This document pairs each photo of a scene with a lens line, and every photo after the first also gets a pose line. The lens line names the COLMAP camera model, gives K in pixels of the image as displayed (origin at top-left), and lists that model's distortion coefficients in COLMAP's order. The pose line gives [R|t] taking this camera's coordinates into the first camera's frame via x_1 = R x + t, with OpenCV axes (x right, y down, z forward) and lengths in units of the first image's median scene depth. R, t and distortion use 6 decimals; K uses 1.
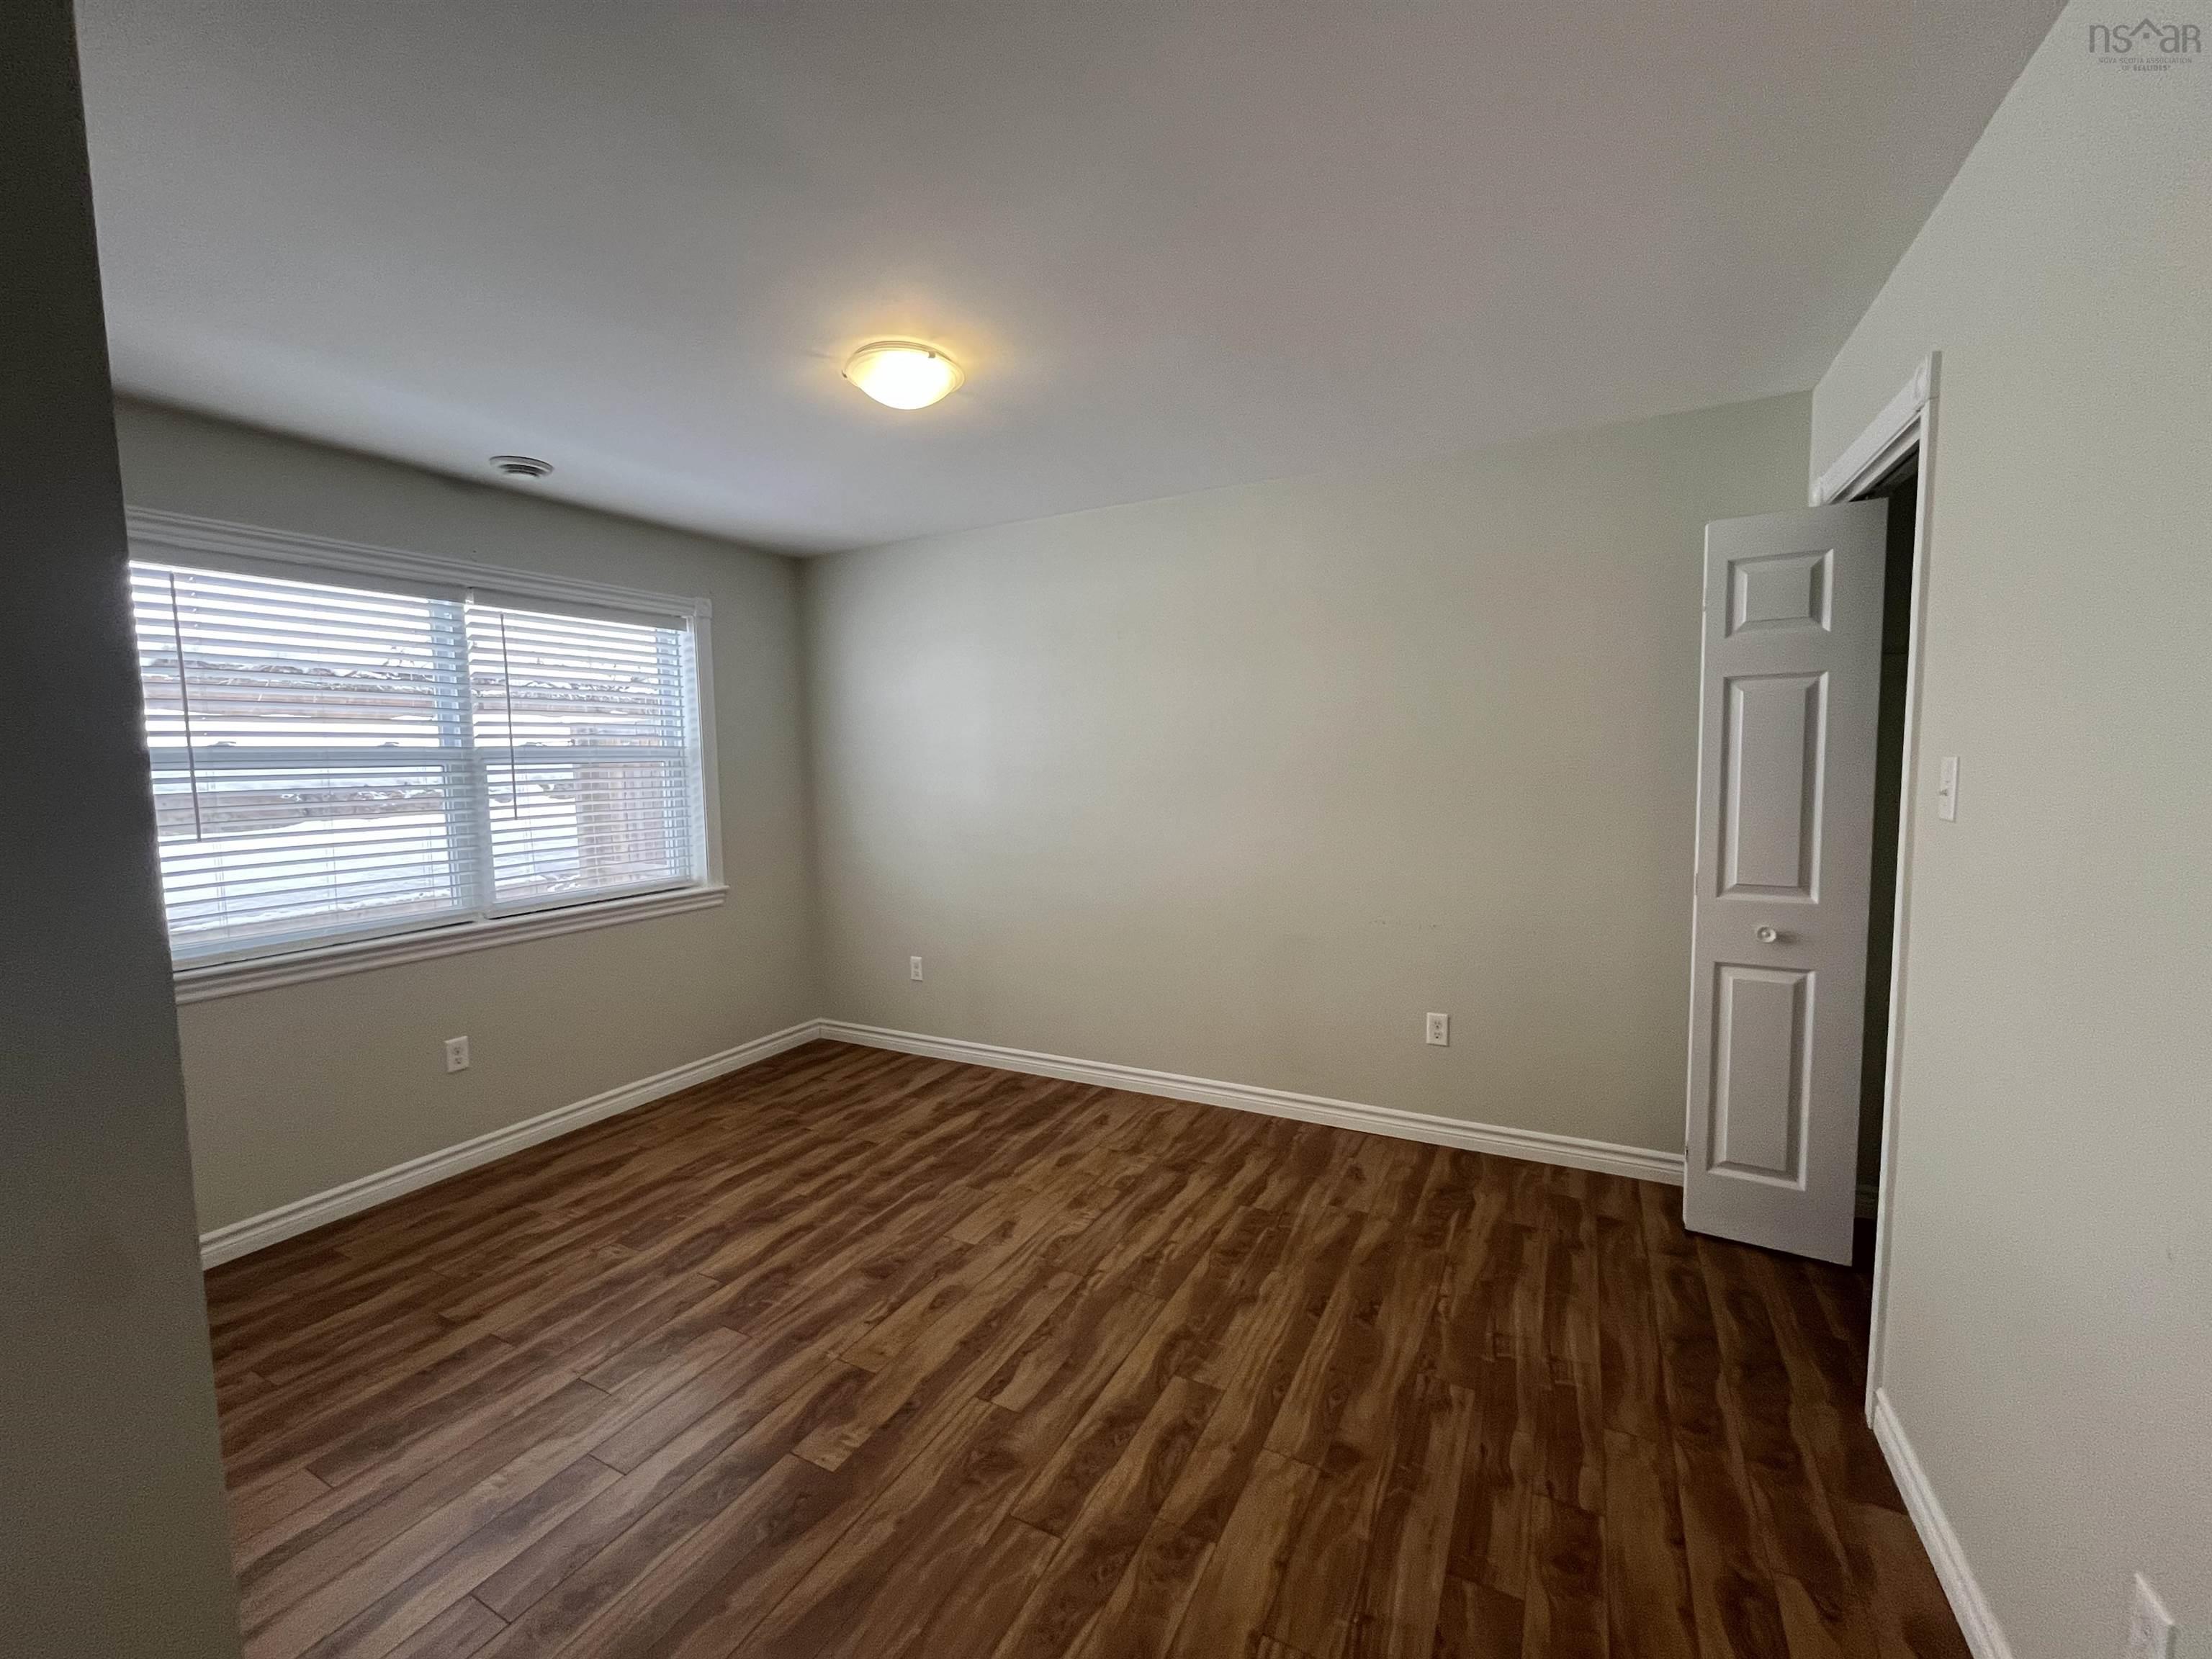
lens RADIAL K [[893.9, 0, 1104.9], [0, 893.9, 827.1], [0, 0, 1]] dist [-0.003031, -0.000127]
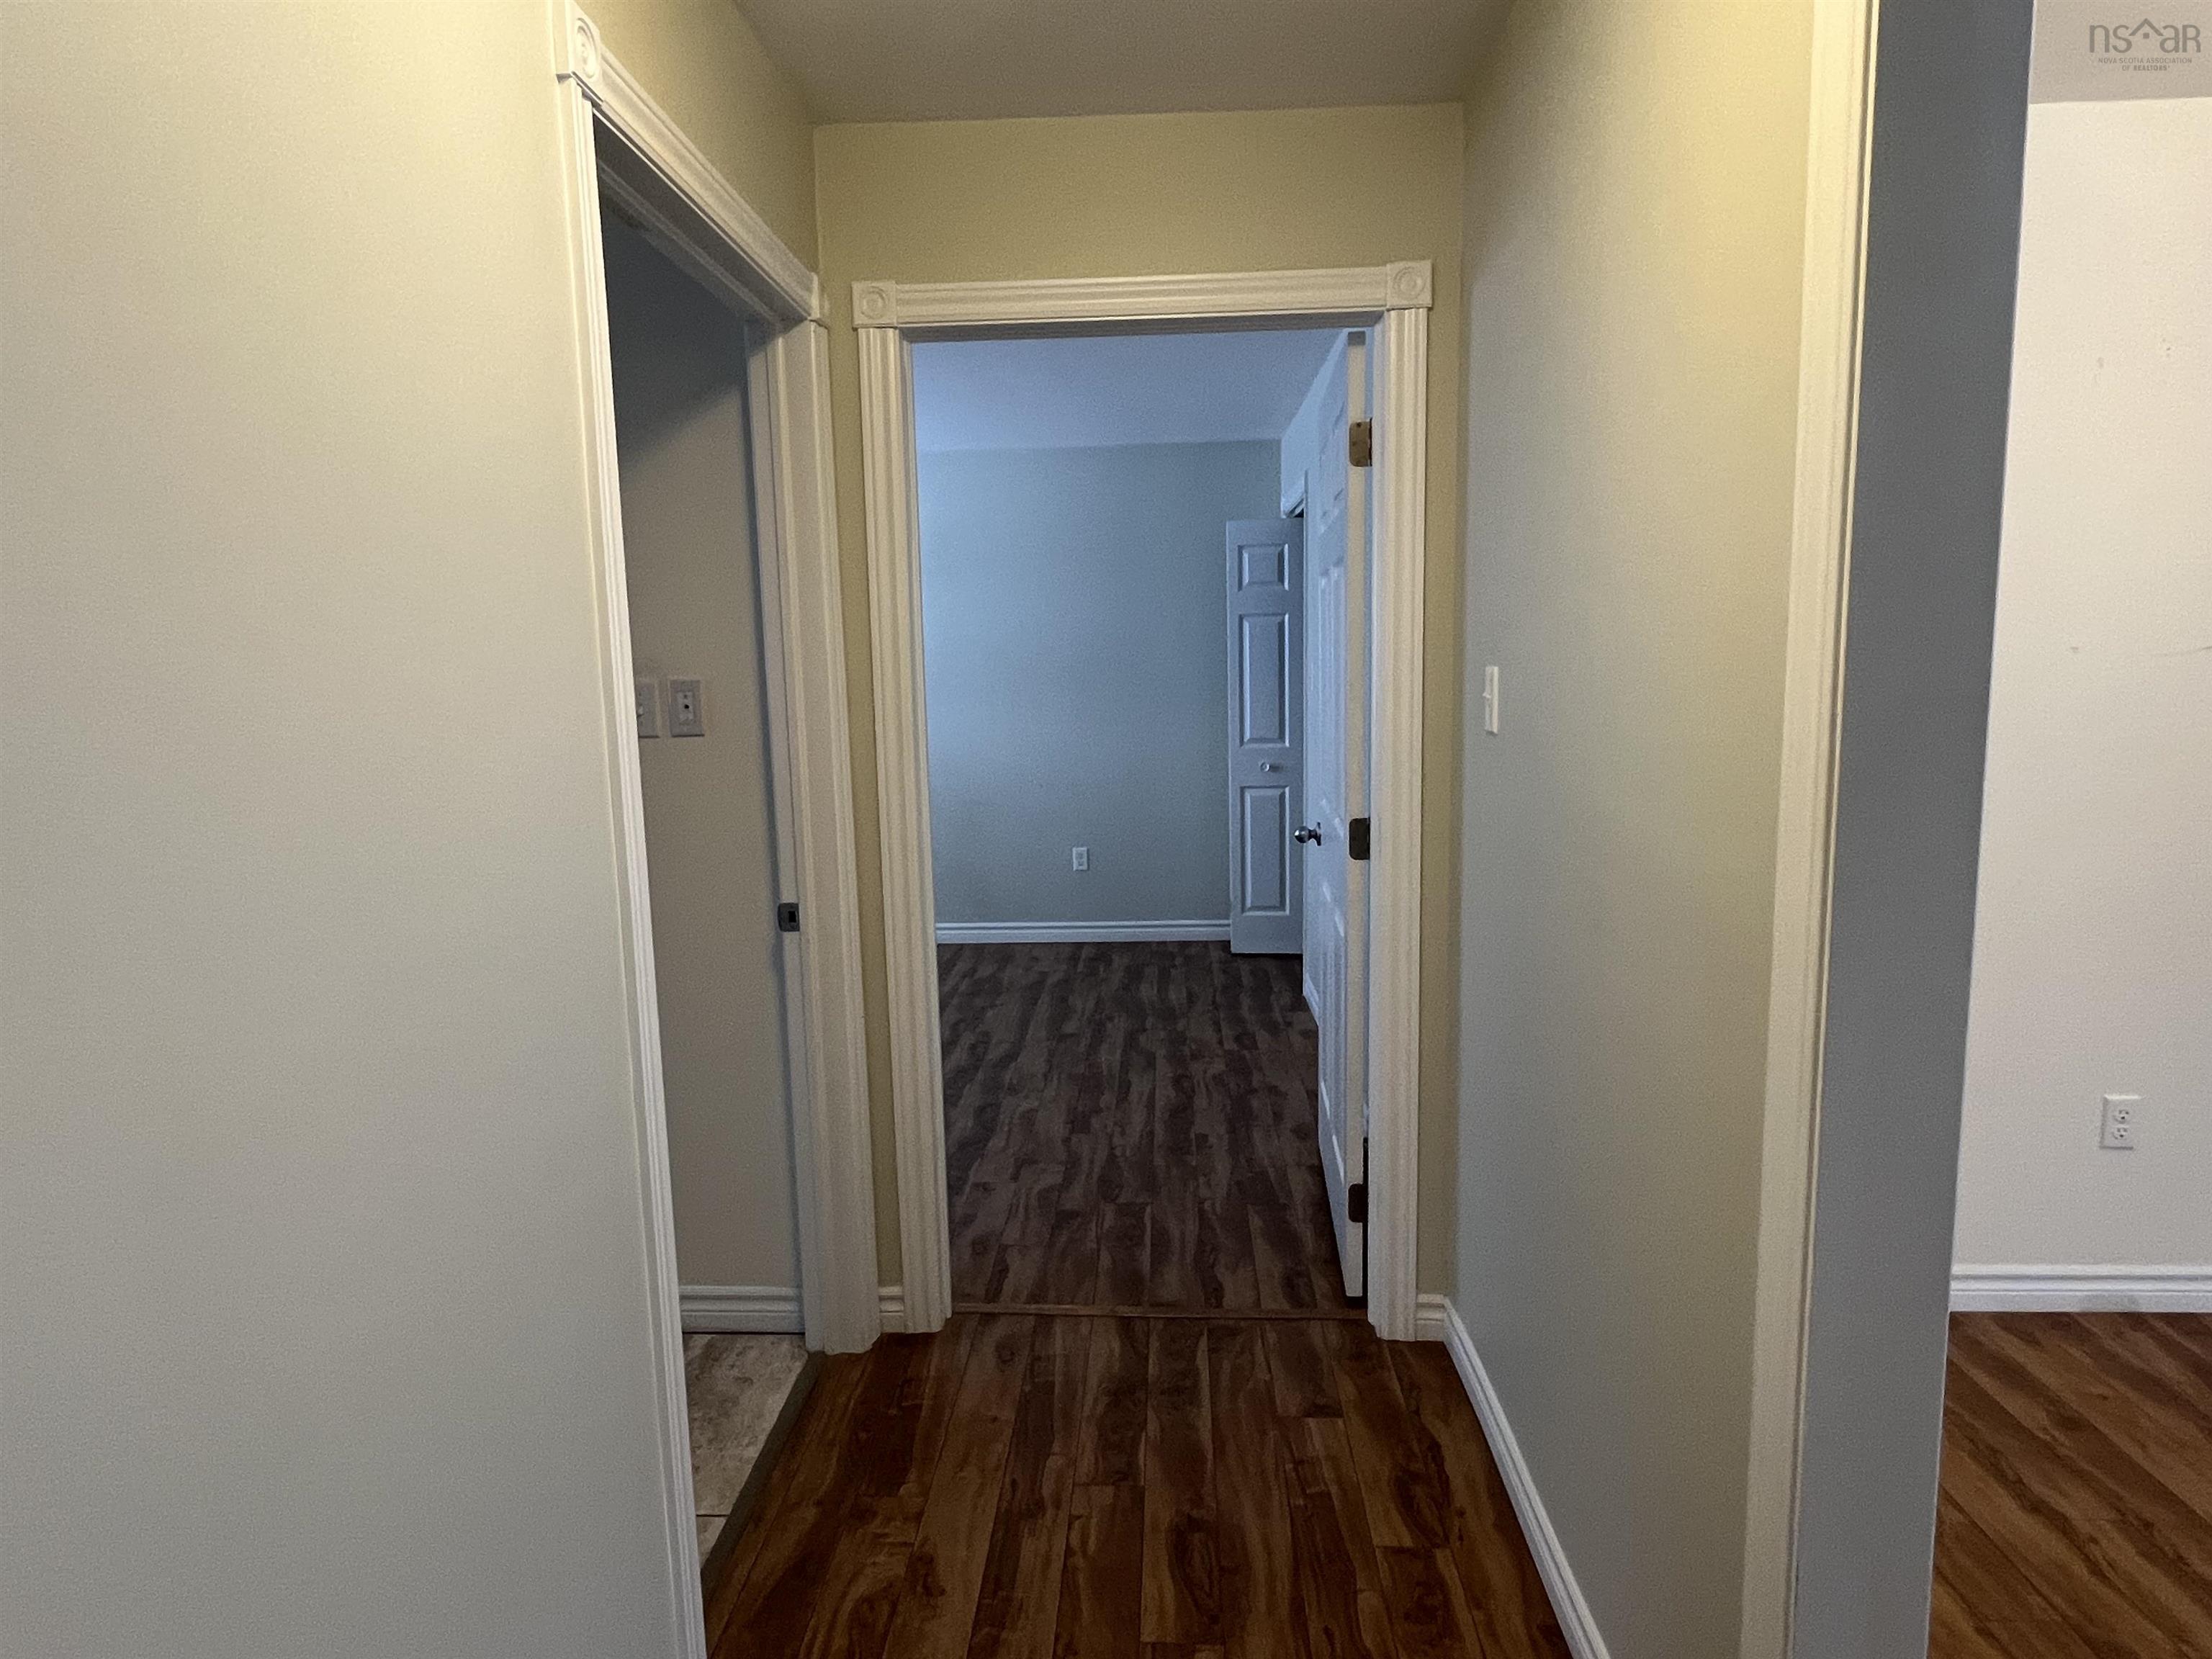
lens RADIAL K [[1253.9, 0, 1106.3], [0, 1253.9, 827.2], [0, 0, 1]] dist [-0.045809, -0.001156]
pose [[0.903751, -0.057630, 0.424162, -0.601177], [0.037332, 0.997732, 0.056016, 0.097526], [-0.426428, -0.034790, 0.903852, -1.125507]]
